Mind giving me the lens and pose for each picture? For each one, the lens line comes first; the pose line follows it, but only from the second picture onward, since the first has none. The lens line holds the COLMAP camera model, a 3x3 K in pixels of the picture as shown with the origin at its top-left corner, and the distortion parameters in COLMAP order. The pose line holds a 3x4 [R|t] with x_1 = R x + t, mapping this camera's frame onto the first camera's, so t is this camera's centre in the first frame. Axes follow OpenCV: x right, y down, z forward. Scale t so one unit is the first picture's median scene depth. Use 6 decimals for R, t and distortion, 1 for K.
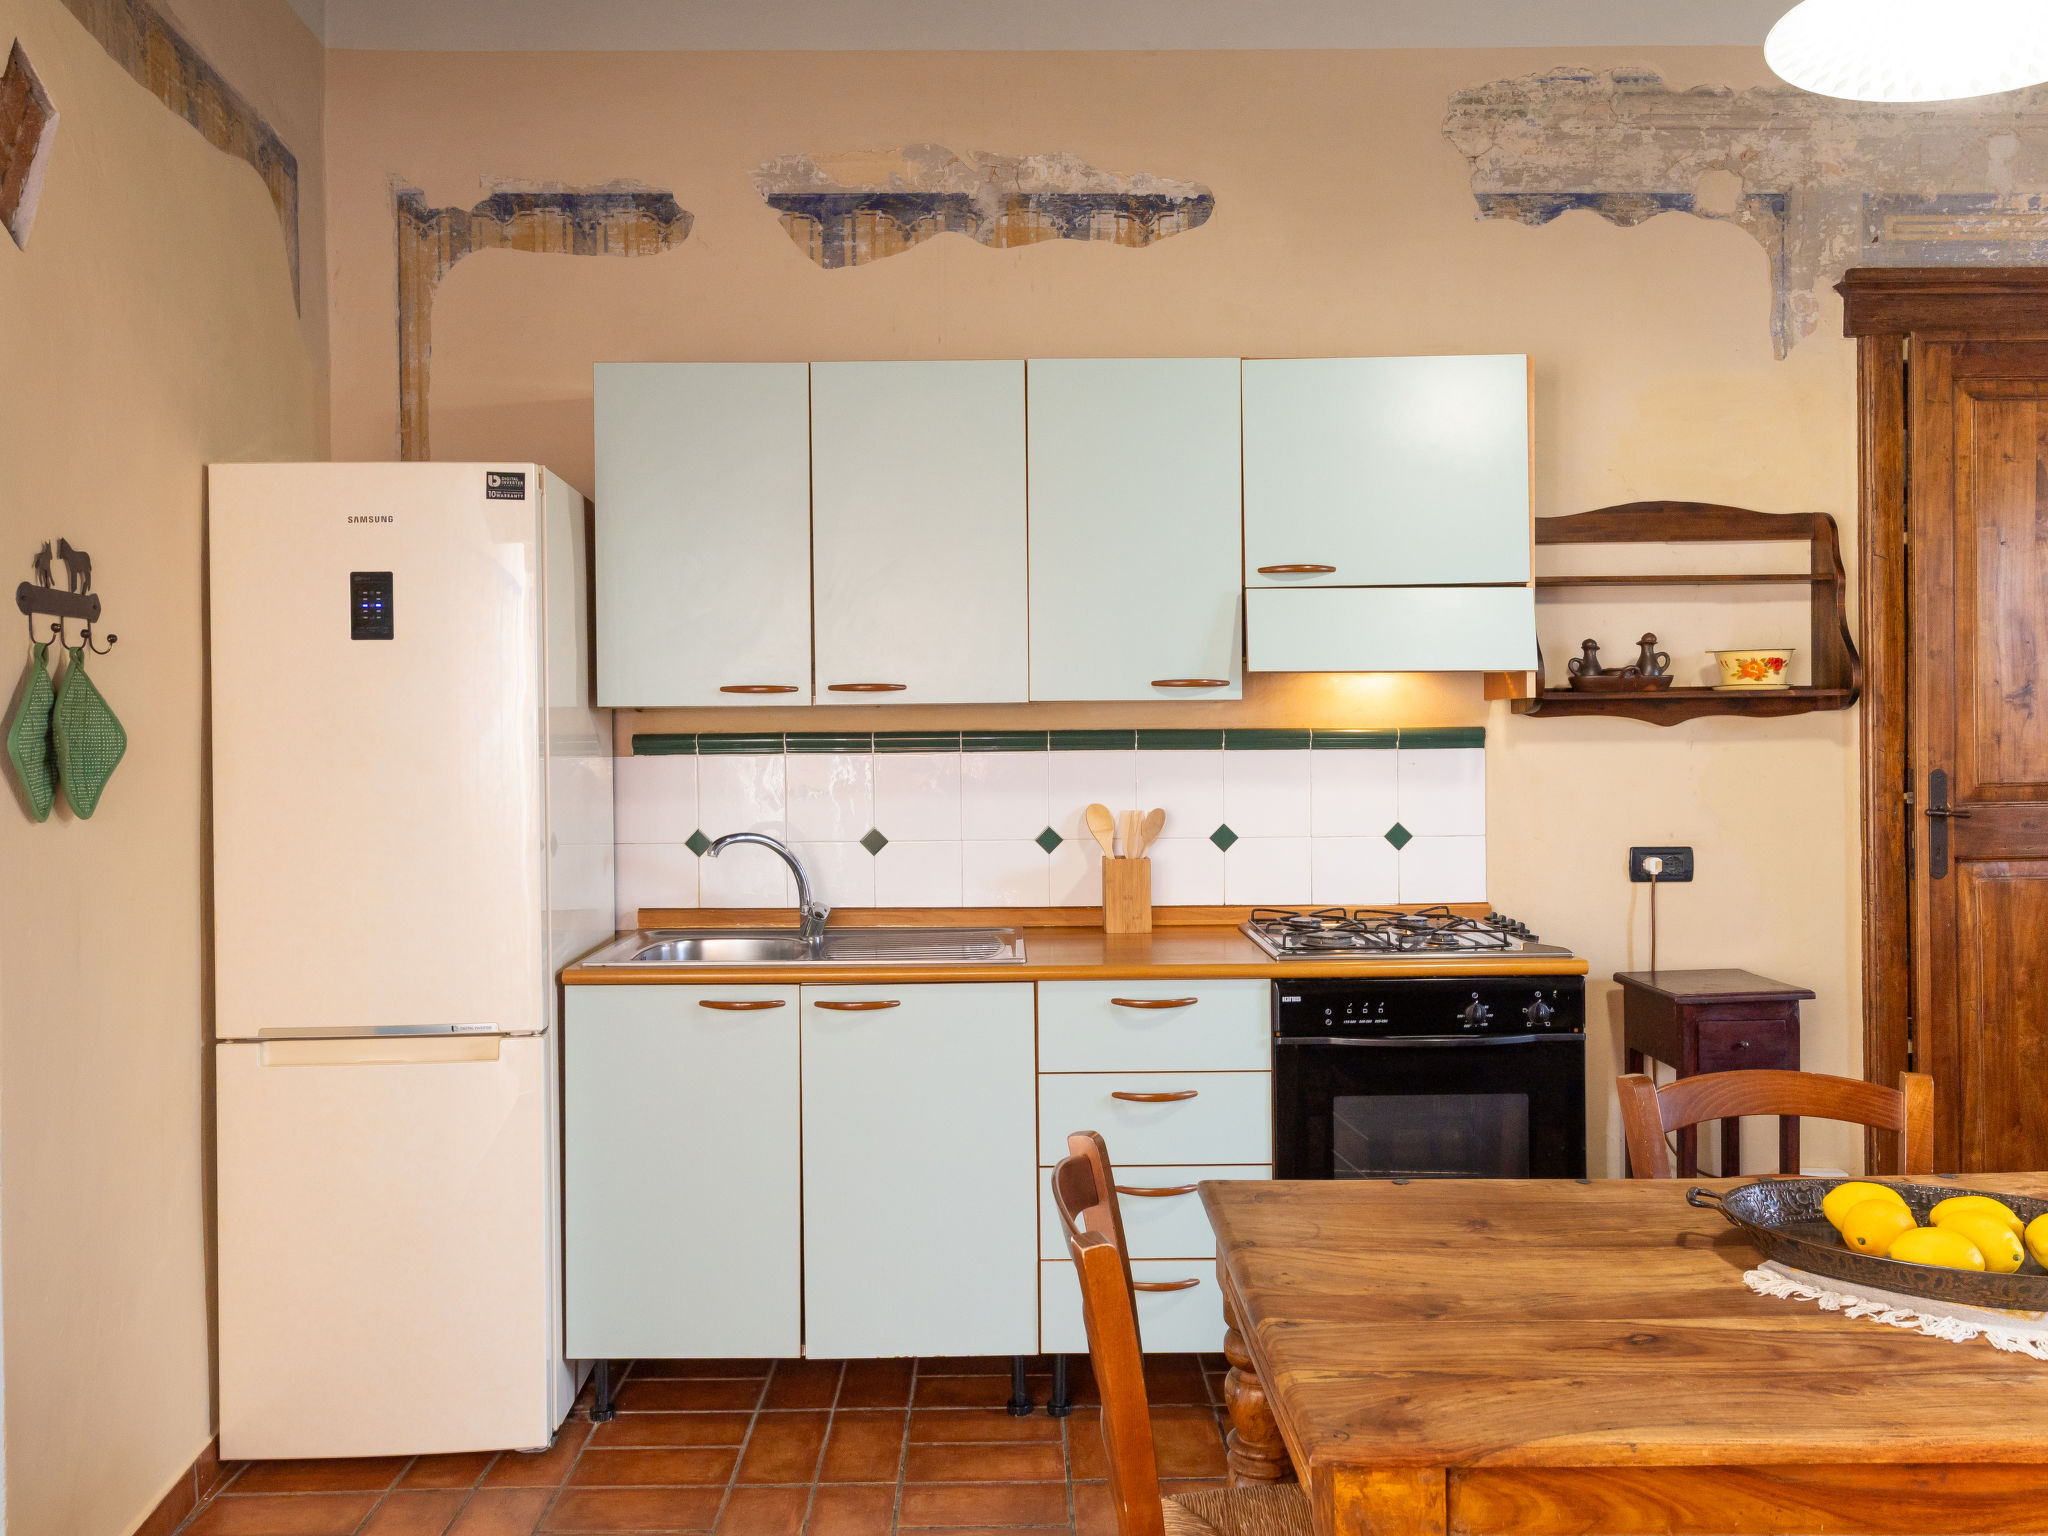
lens RADIAL K [[1529.1, 0, 1012.4], [0, 1529.1, 755.9], [0, 0, 1]] dist [0.007756, -0.005513]
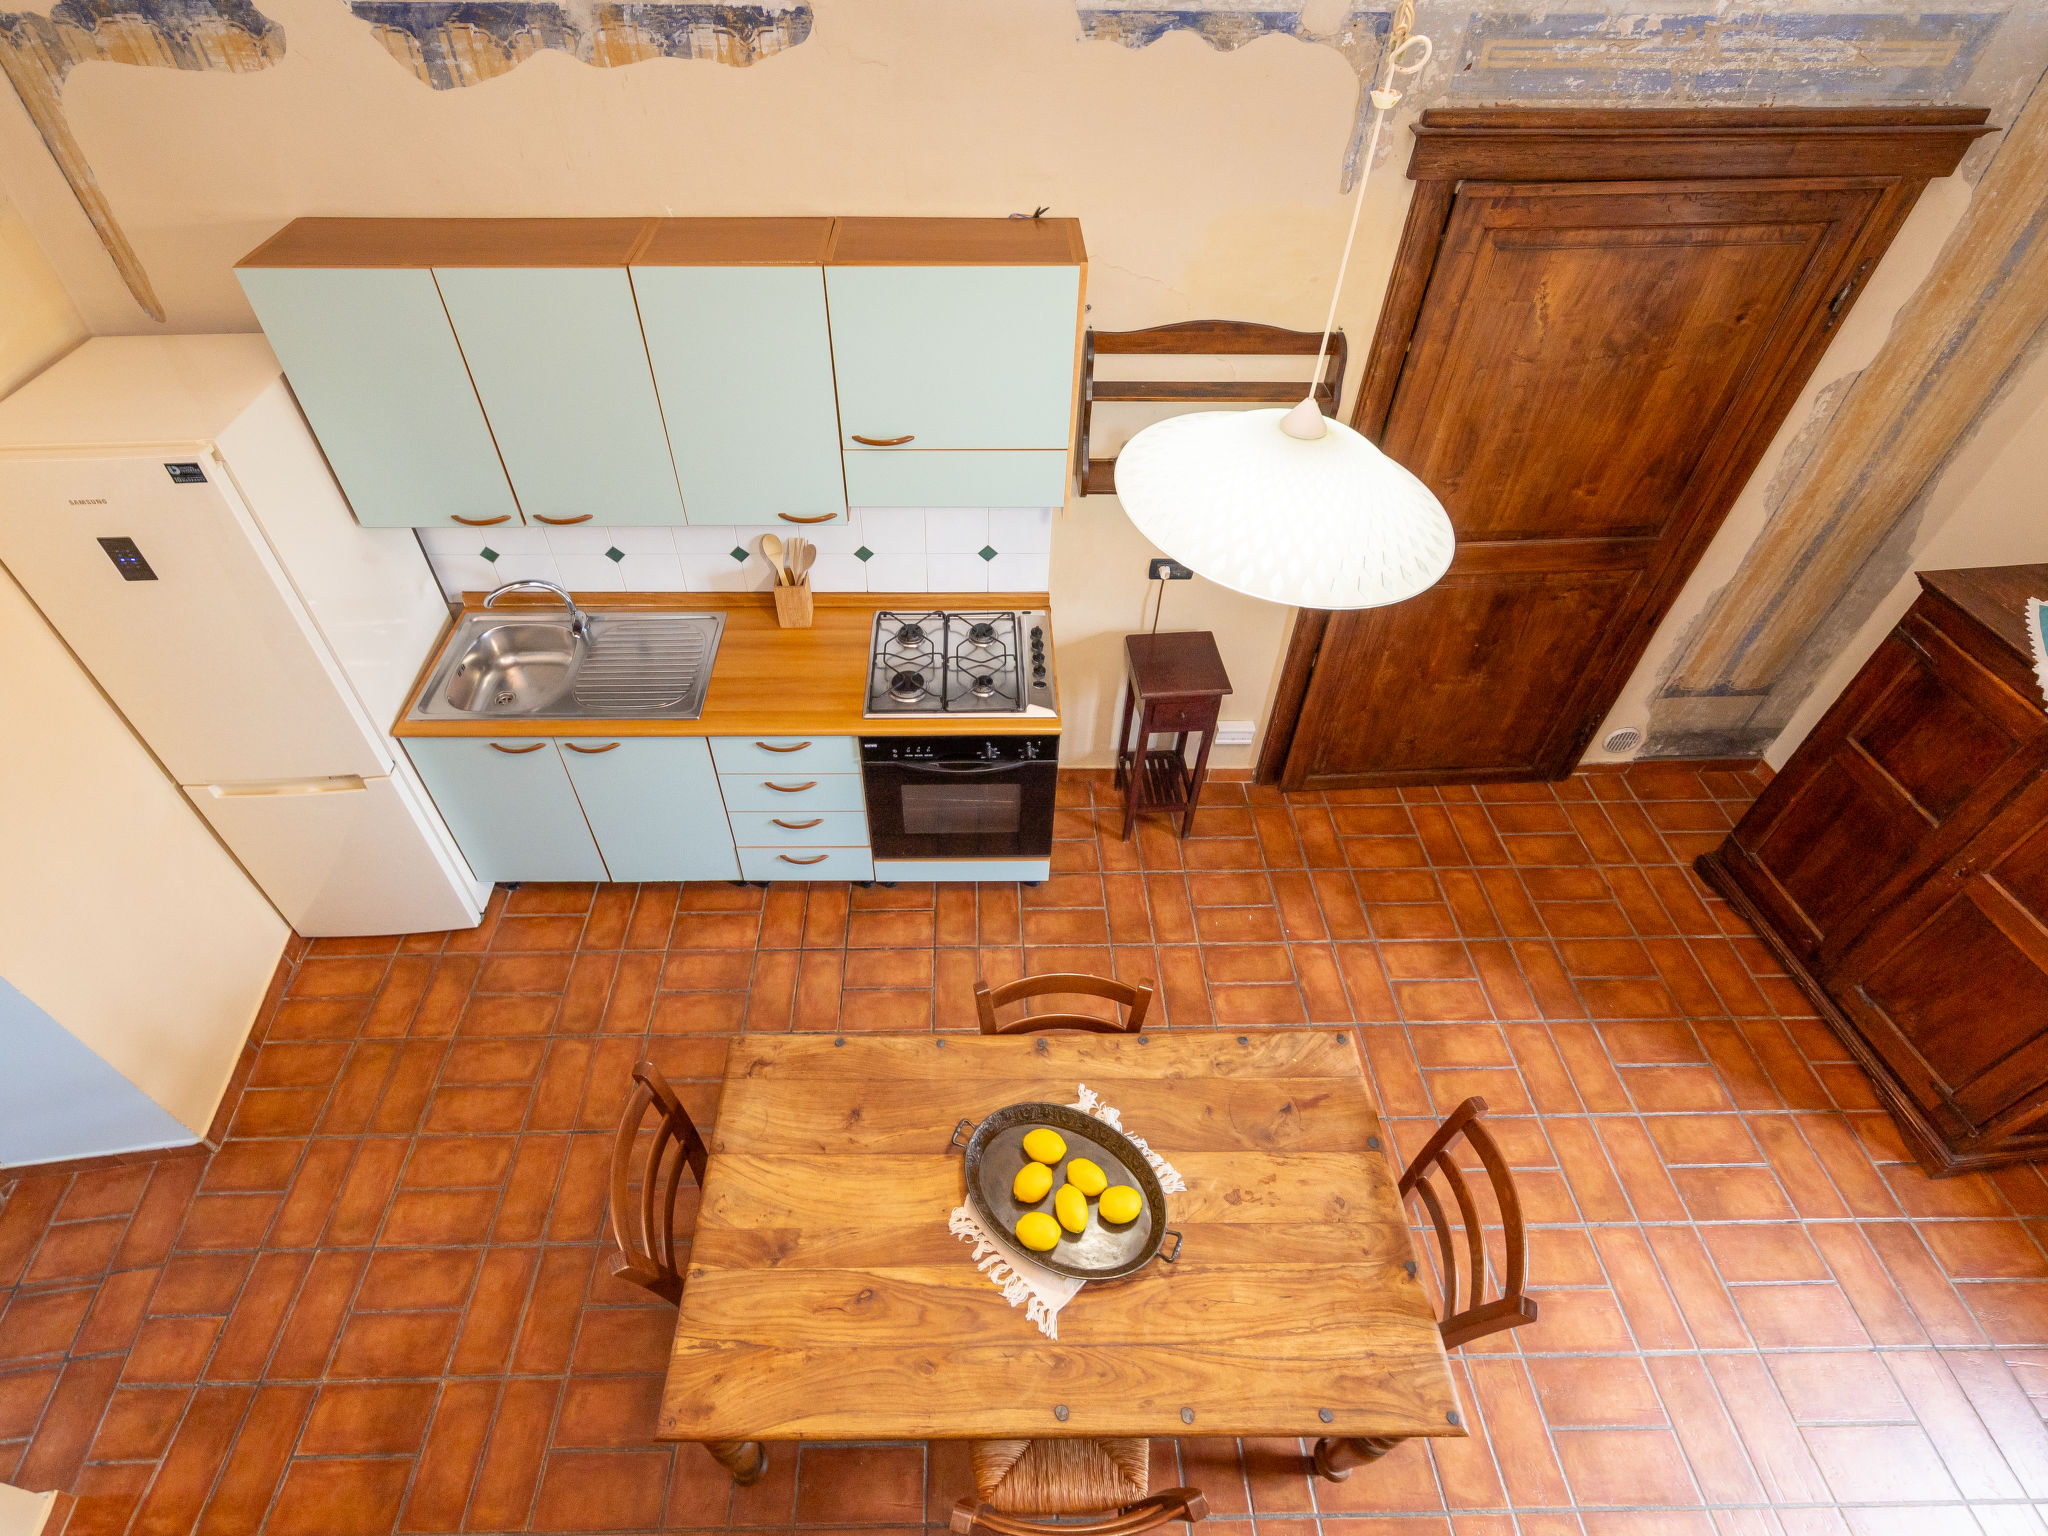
lens RADIAL K [[1001.5, 0, 974.5], [0, 1001.5, 683.0], [0, 0, 1]] dist [0.003365, 0.000269]
pose [[0.999912, 0.002376, 0.013074, 0.228512], [-0.010520, 0.742598, 0.669655, -0.476728], [-0.008118, -0.669733, 0.742557, 0.235459]]
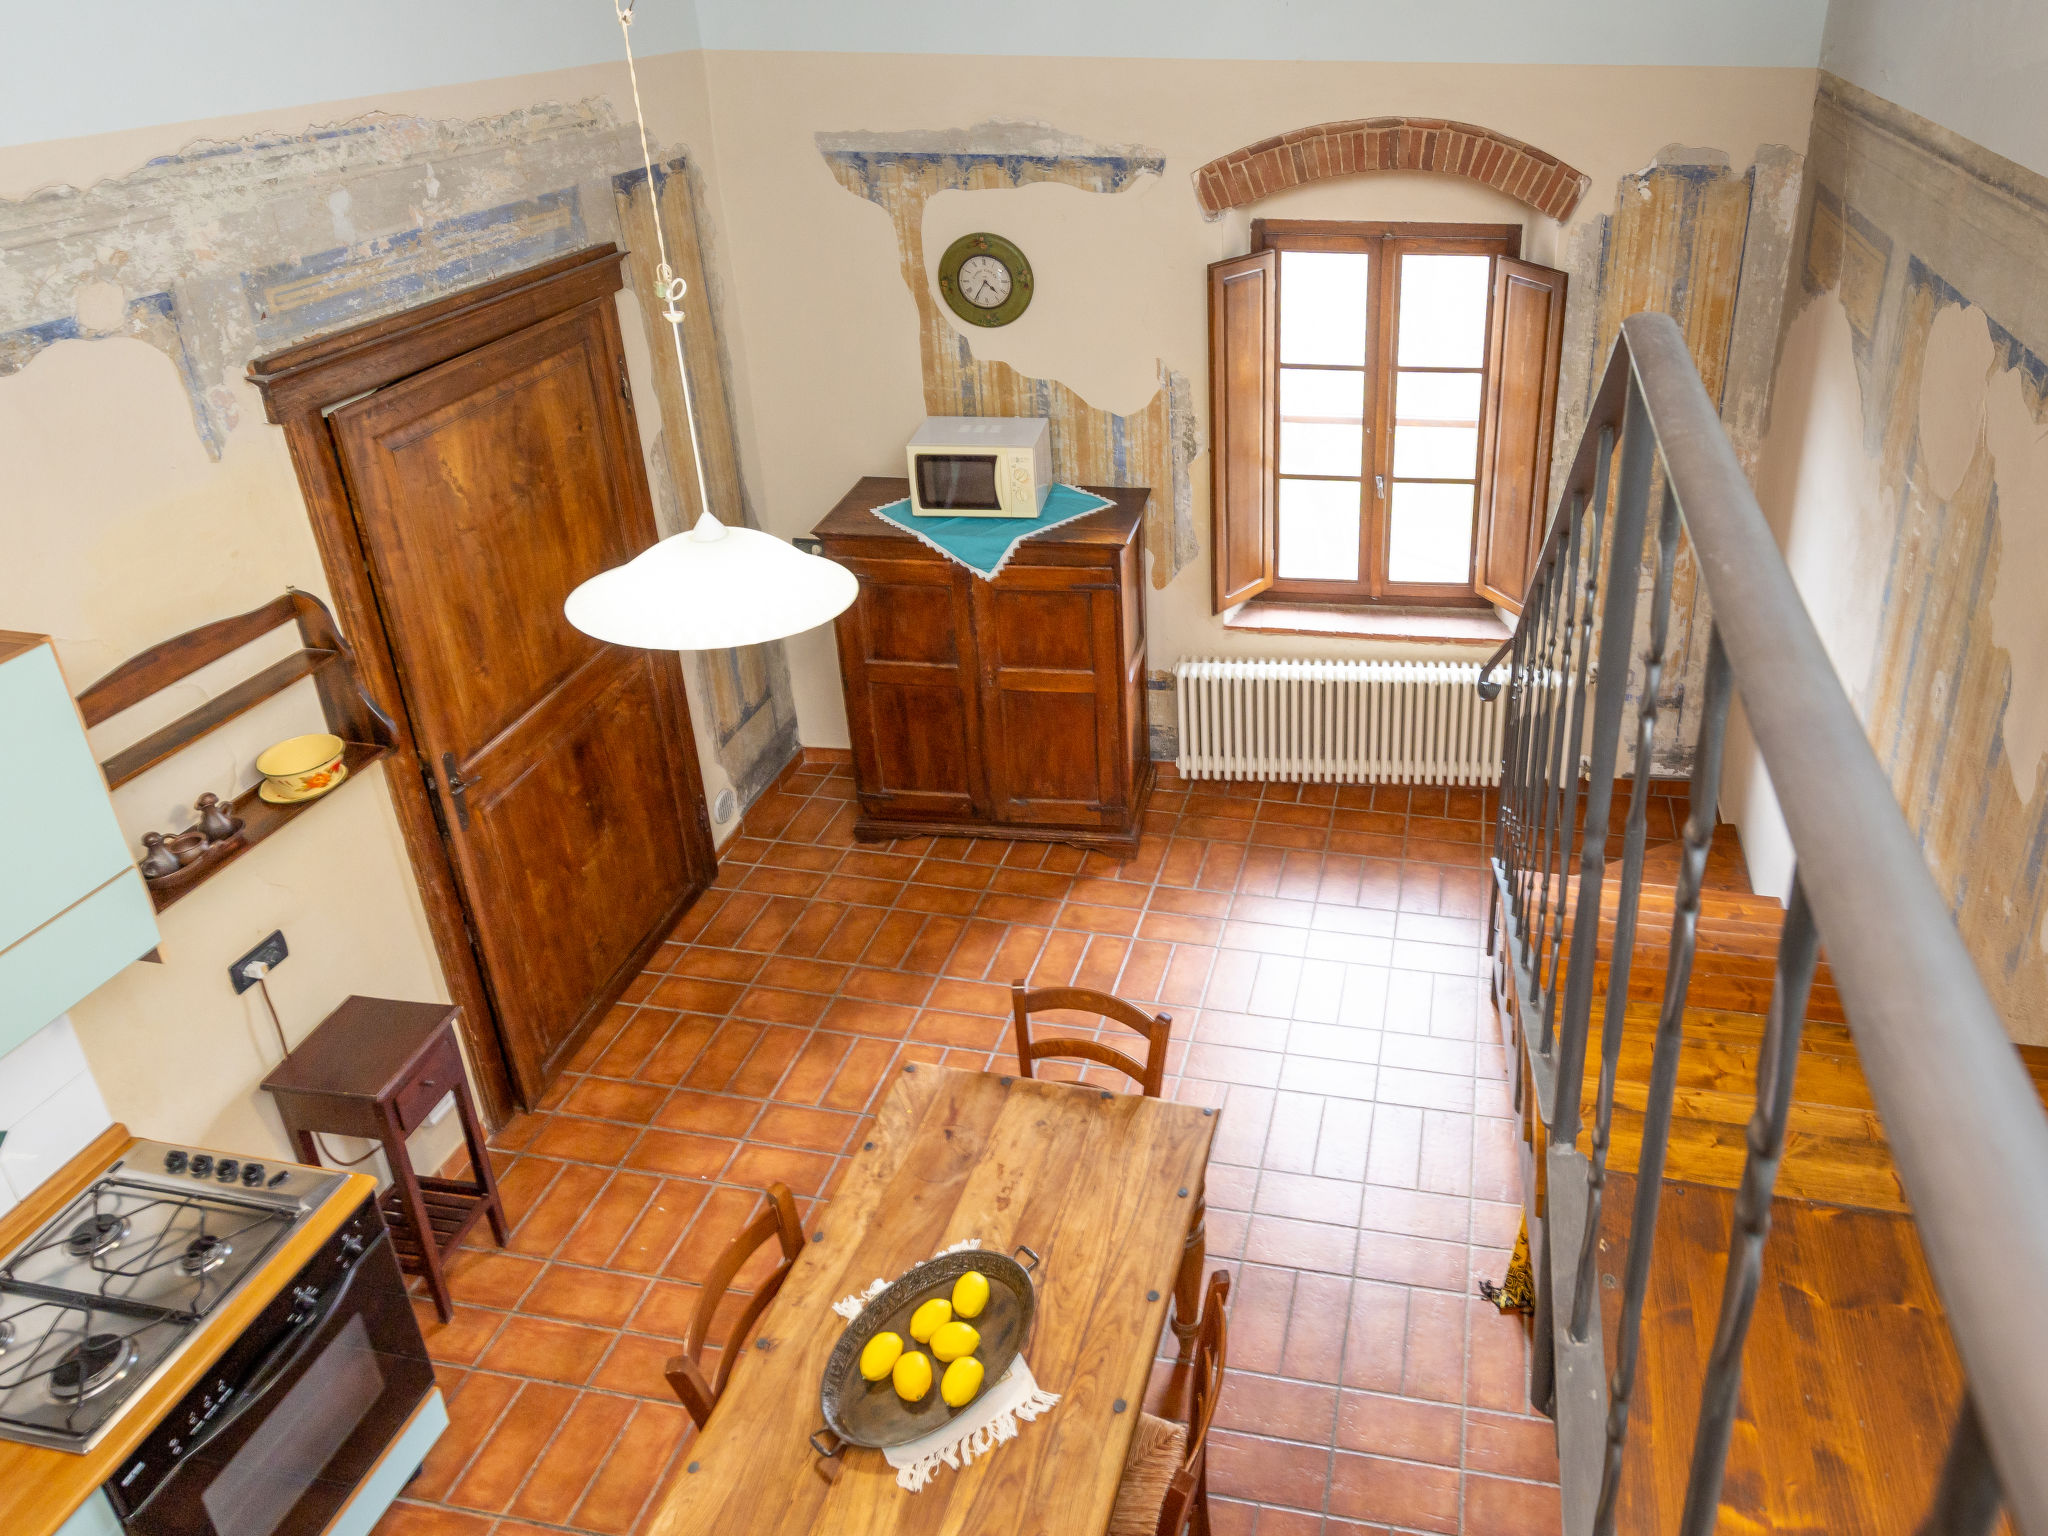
lens RADIAL K [[1393.9, 0, 1272.7], [0, 1393.9, 520.2], [0, 0, 1]] dist [0.008611, 0.000138]
pose [[0.169913, -0.376318, 0.910777, -0.205725], [0.003264, 0.924426, 0.381348, -0.560742], [-0.985454, -0.061823, 0.158300, 0.200711]]
